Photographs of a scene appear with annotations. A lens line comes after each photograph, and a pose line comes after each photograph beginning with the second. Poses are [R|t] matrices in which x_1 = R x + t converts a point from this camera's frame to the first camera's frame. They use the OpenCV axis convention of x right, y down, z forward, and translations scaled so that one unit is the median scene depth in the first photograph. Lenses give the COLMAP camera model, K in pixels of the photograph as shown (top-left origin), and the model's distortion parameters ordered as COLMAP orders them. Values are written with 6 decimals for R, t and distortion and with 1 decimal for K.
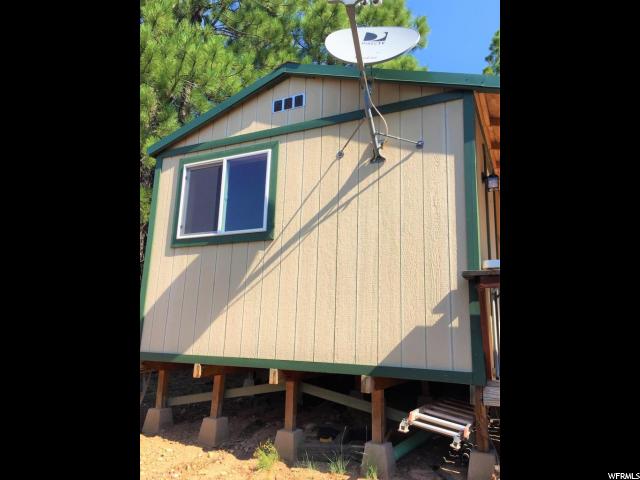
lens RADIAL K [[409.5, 0, 320.0], [0, 409.5, 240.0], [0, 0, 1]] dist [0.006400, 0.000557]
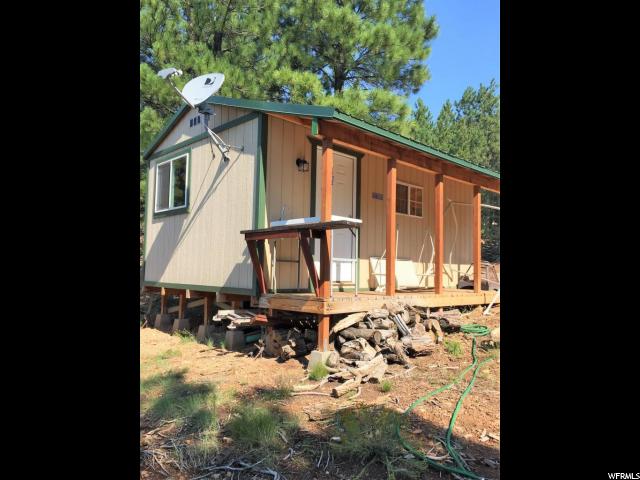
lens RADIAL K [[409.5, 0, 320.0], [0, 409.5, 240.0], [0, 0, 1]] dist [0.006400, 0.000557]
pose [[0.944053, -0.031057, -0.328327, 0.854149], [0.074116, 0.990069, 0.119458, -0.044807], [0.321357, -0.137109, 0.936980, -0.340296]]
